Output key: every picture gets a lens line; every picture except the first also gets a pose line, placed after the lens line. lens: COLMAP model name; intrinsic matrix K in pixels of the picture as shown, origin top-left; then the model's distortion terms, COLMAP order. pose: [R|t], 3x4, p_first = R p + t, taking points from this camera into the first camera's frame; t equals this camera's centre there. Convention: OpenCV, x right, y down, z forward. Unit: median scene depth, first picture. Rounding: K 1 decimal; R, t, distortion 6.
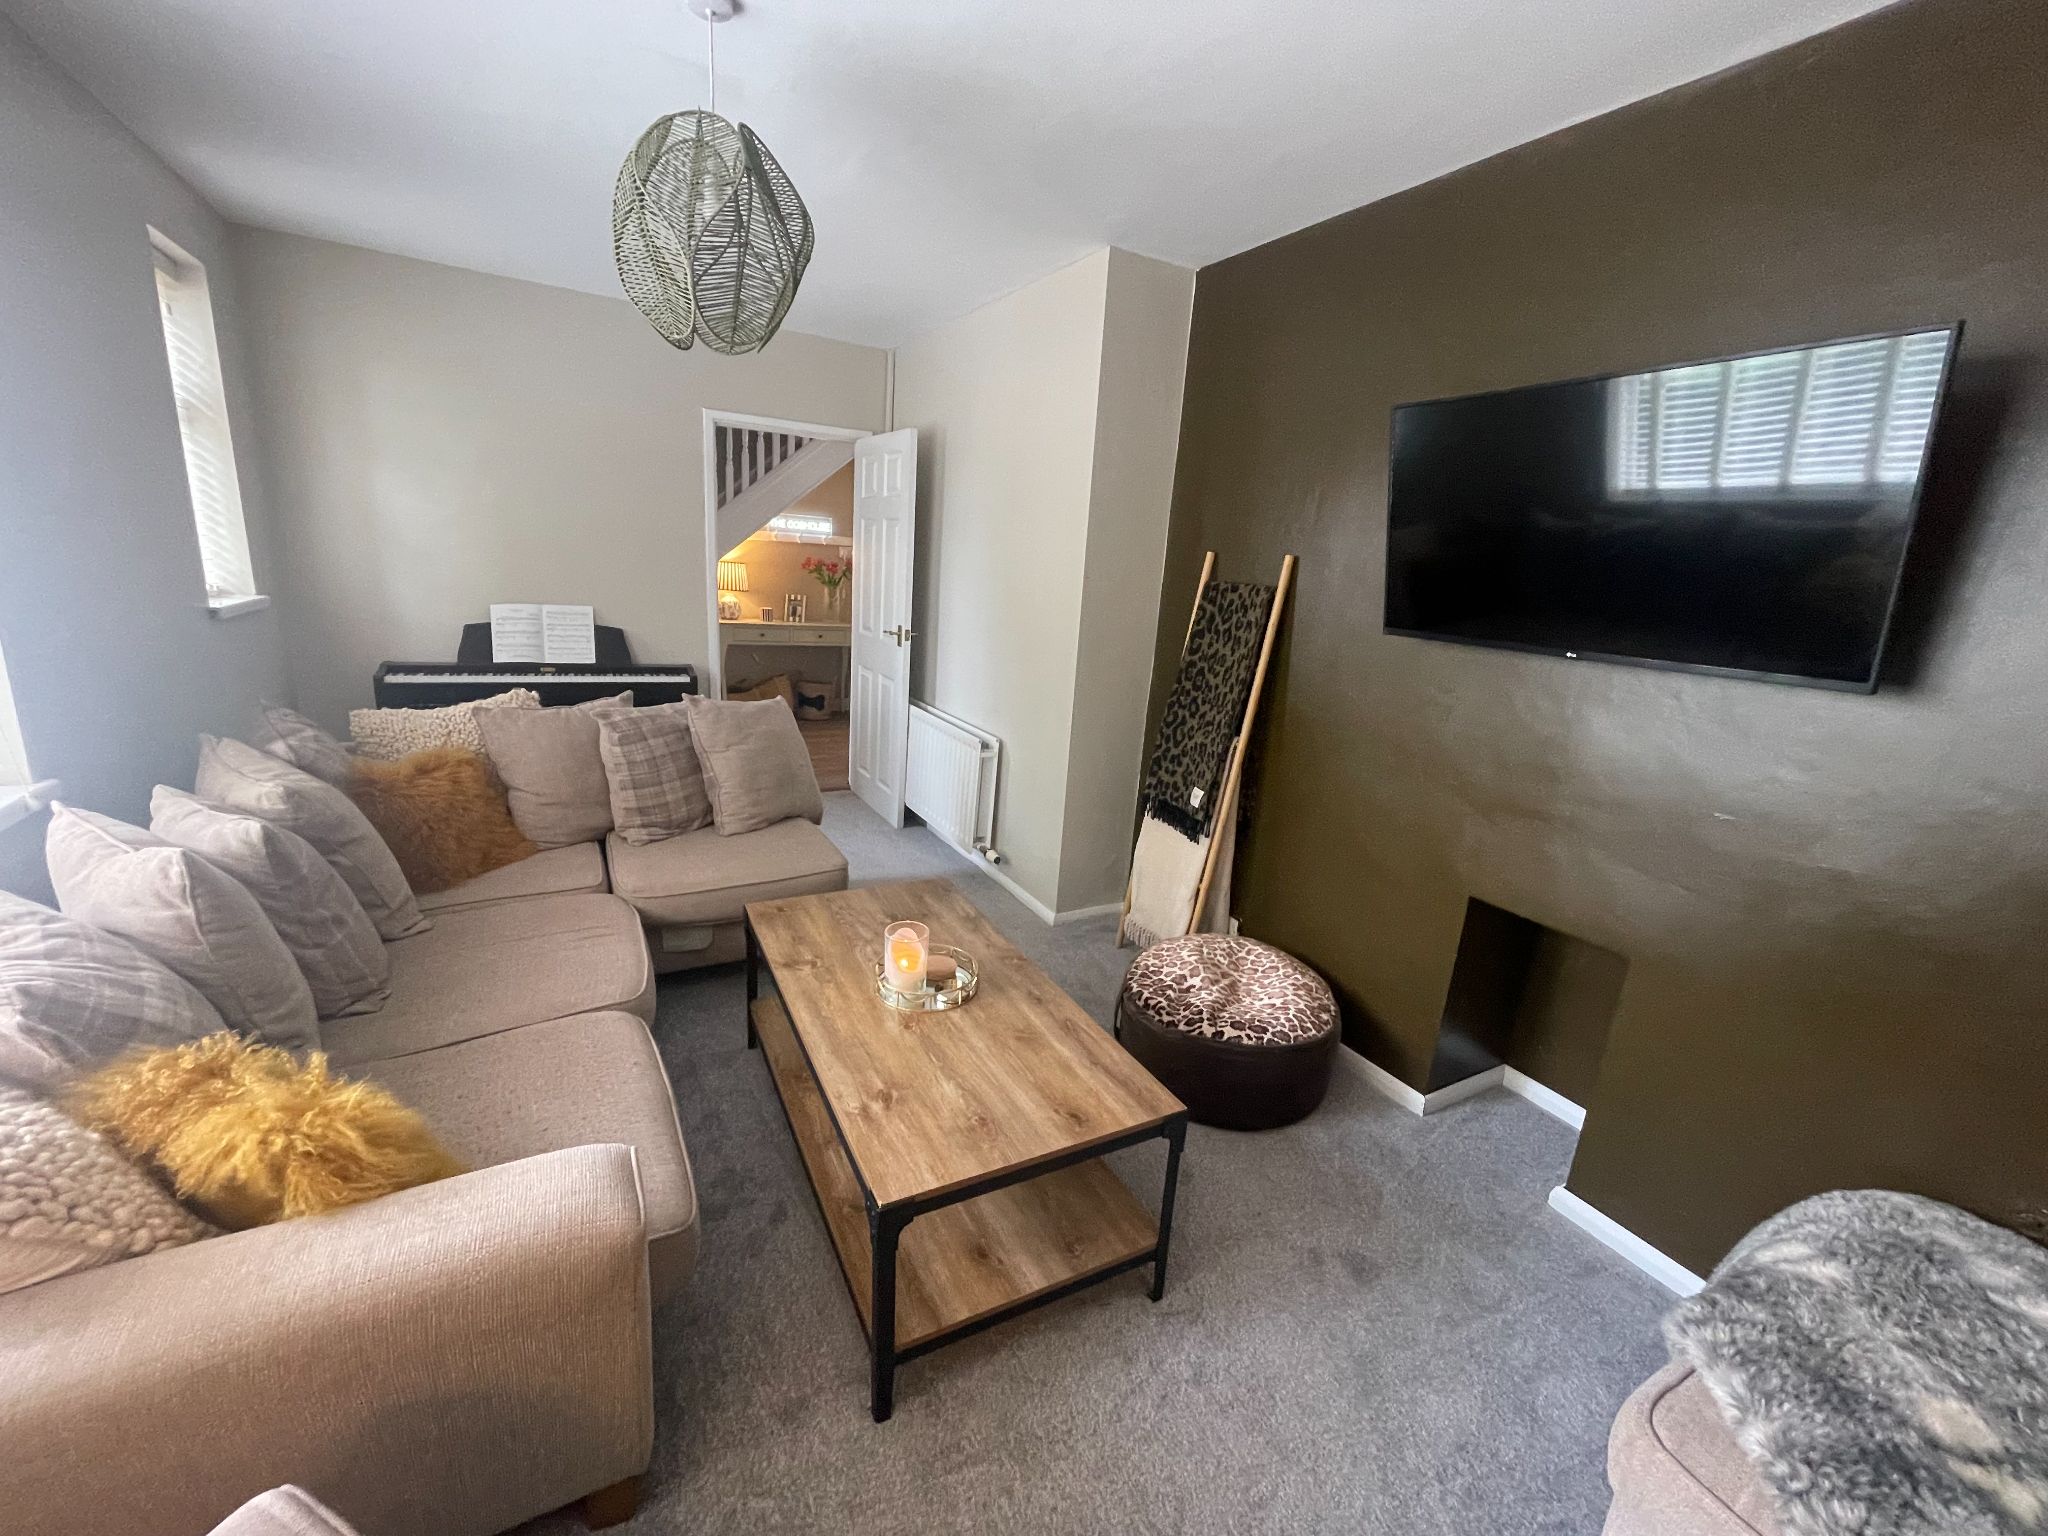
lens RADIAL K [[828.2, 0, 1030.8], [0, 828.2, 766.8], [0, 0, 1]] dist [-0.004597, 0.002019]
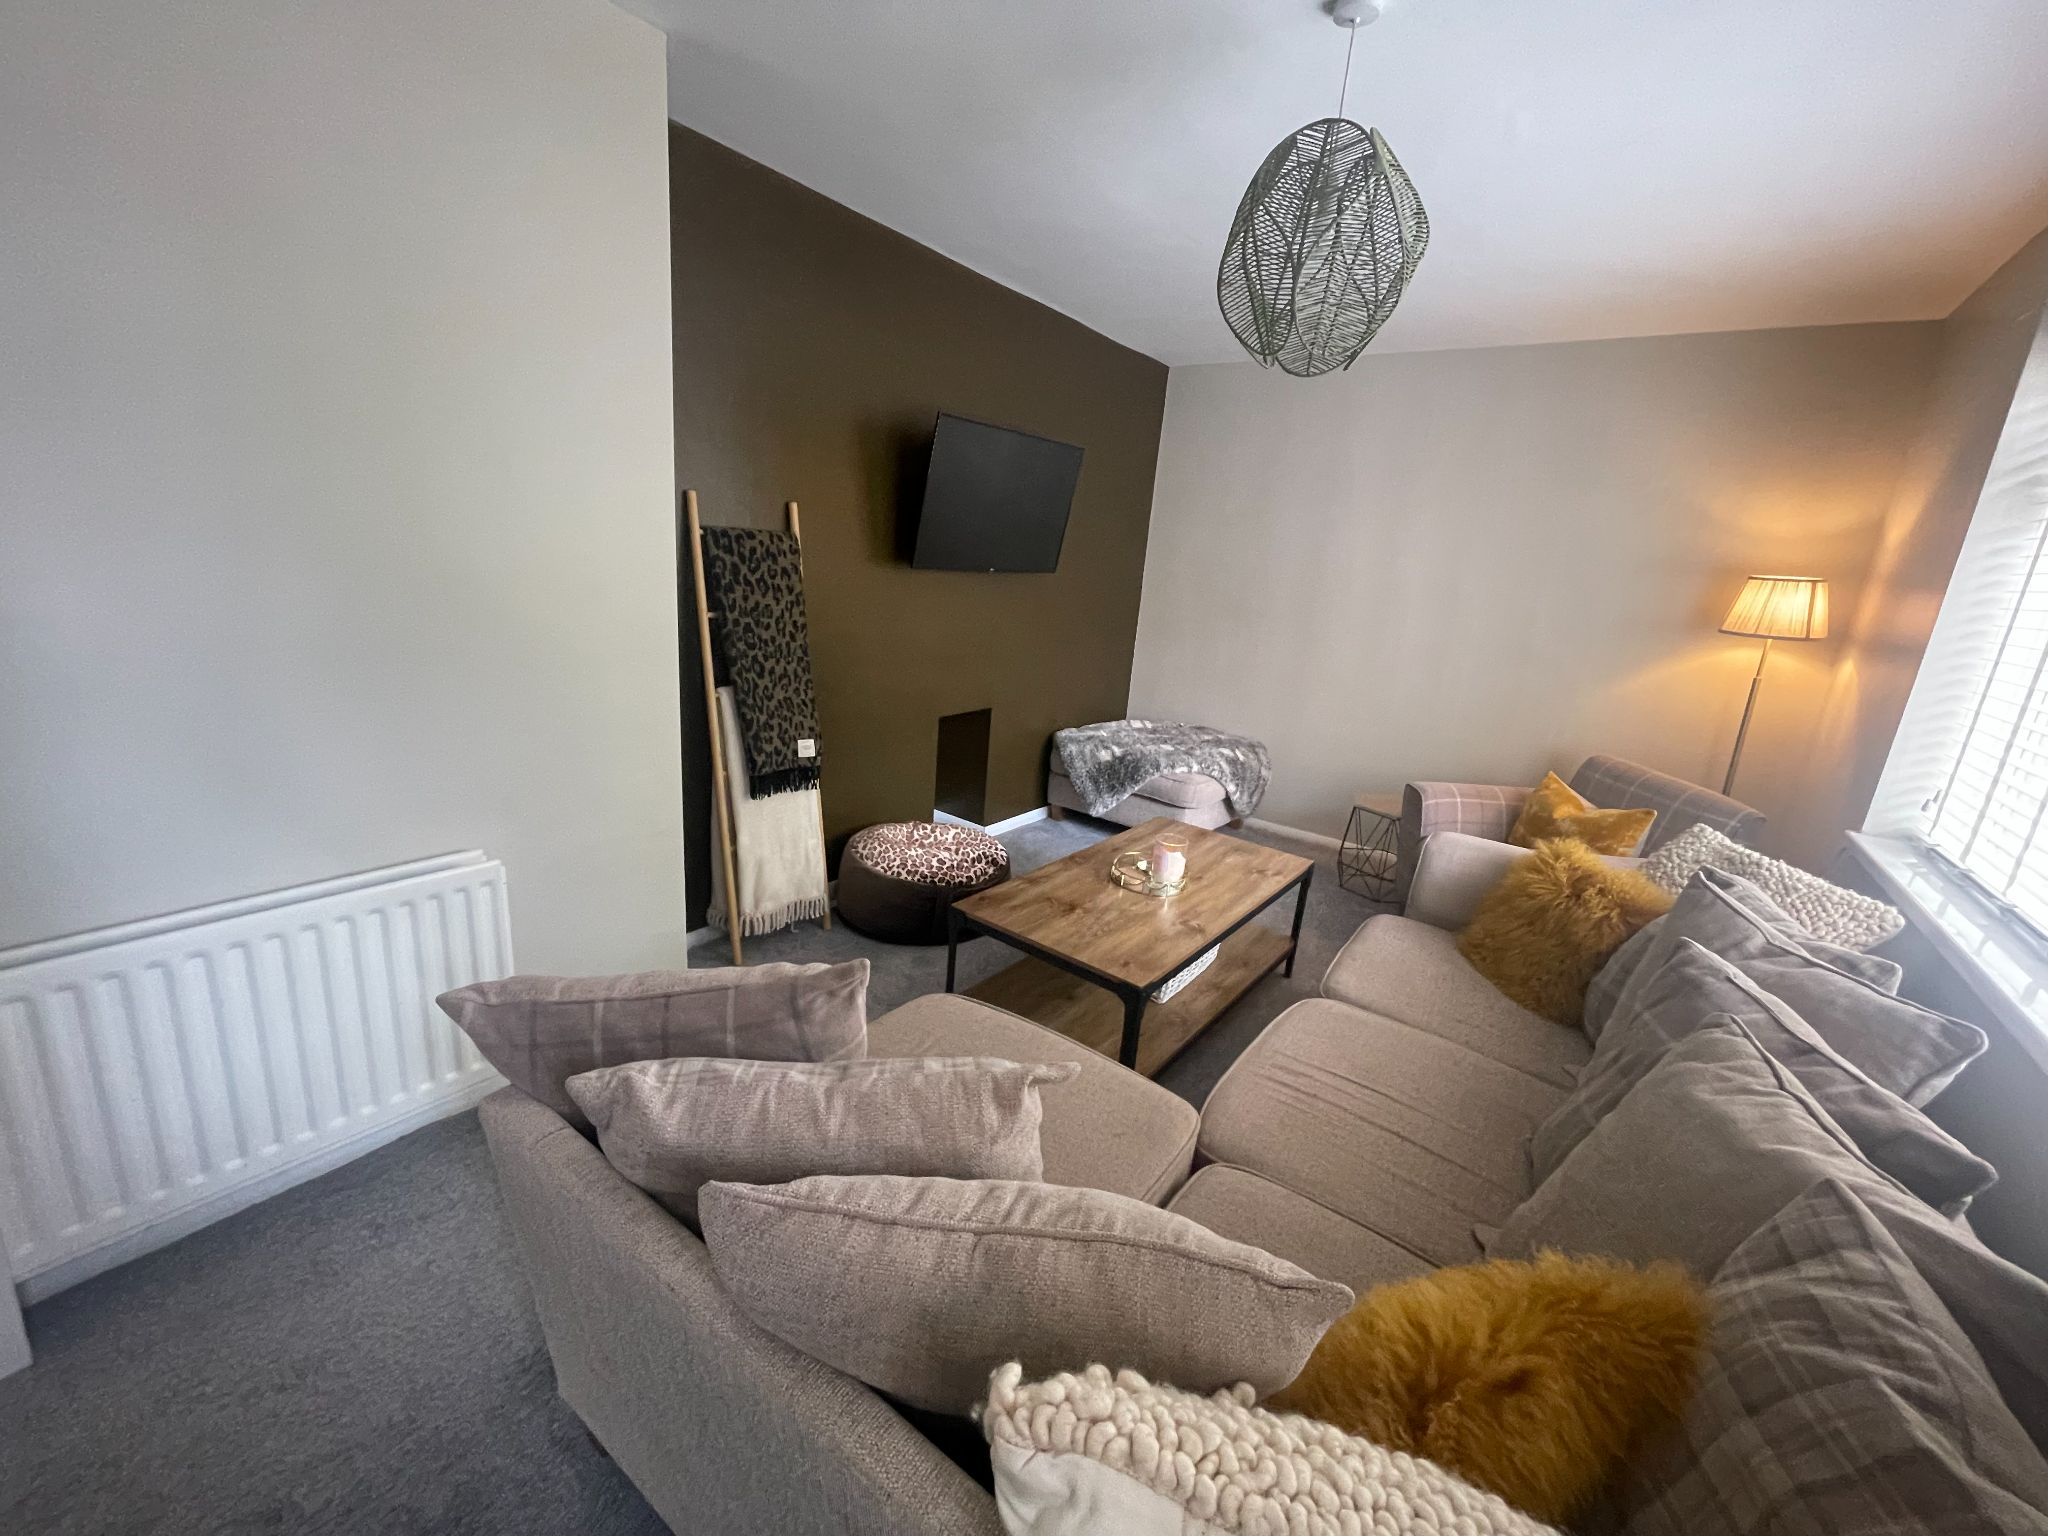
lens RADIAL K [[828.2, 0, 1014.1], [0, 828.2, 762.7], [0, 0, 1]] dist [-0.004597, 0.002019]
pose [[-0.408274, -0.326078, 0.852634, -0.770643], [0.110389, 0.909536, 0.400698, -0.323526], [-0.906160, 0.257717, -0.335344, 1.106528]]
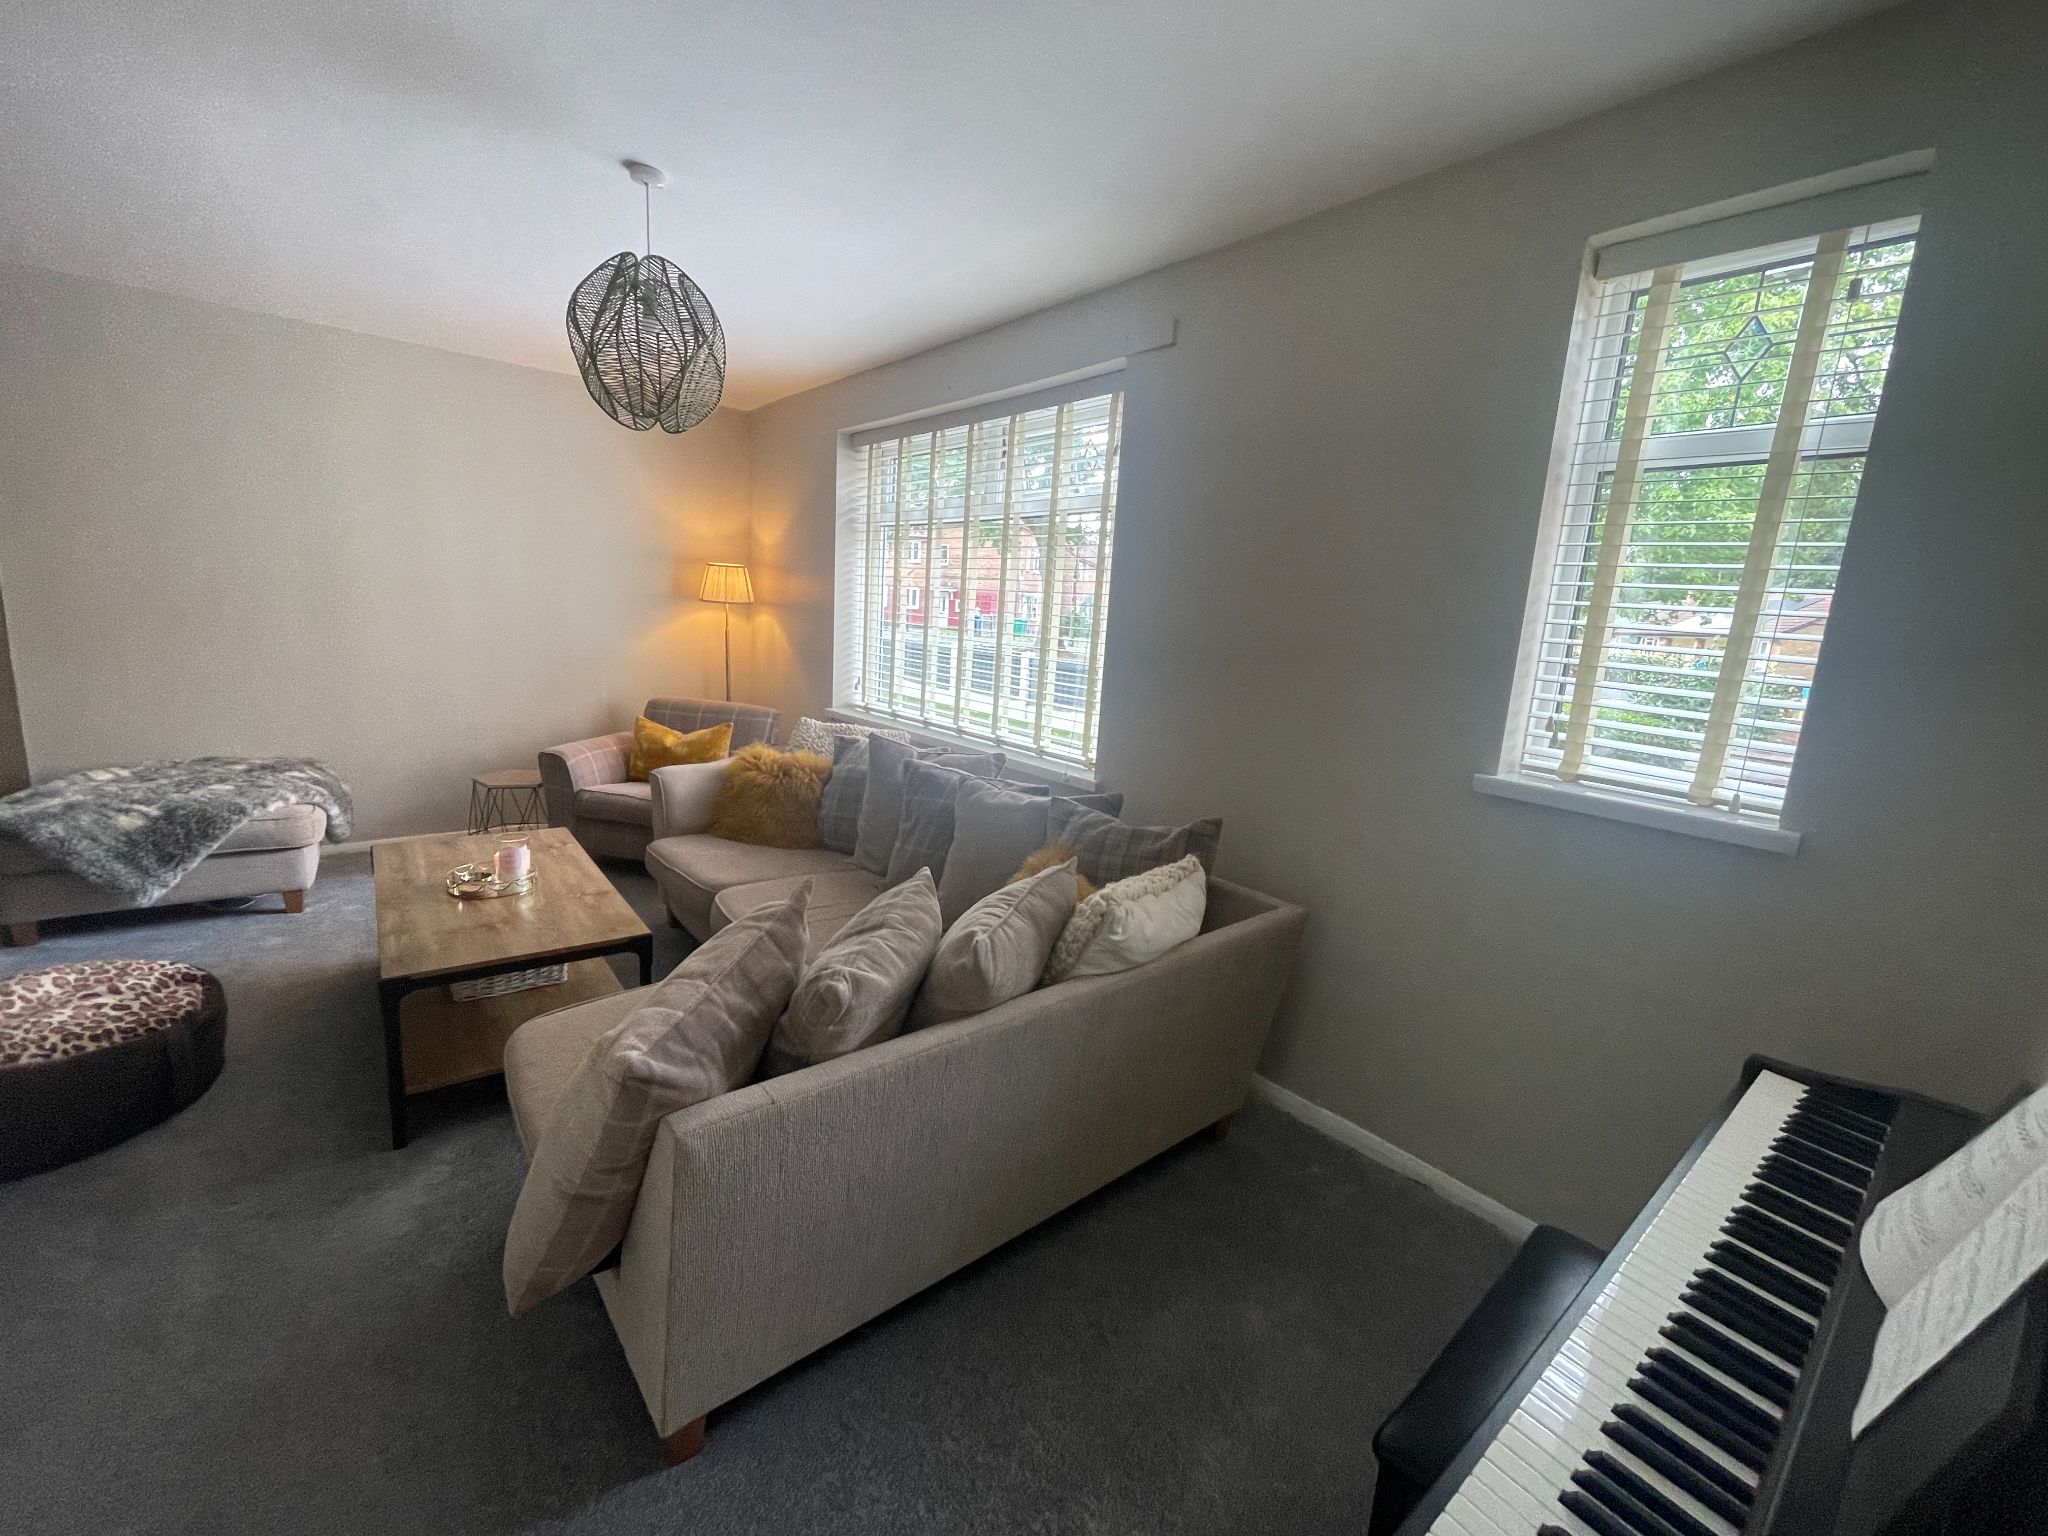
lens RADIAL K [[828.2, 0, 1020.0], [0, 828.2, 764.4], [0, 0, 1]] dist [-0.004597, 0.002019]
pose [[-0.974875, -0.092352, -0.202704, -0.460653], [-0.167946, 0.902537, 0.396511, -0.403467], [0.146329, 0.420592, -0.895371, 1.548534]]
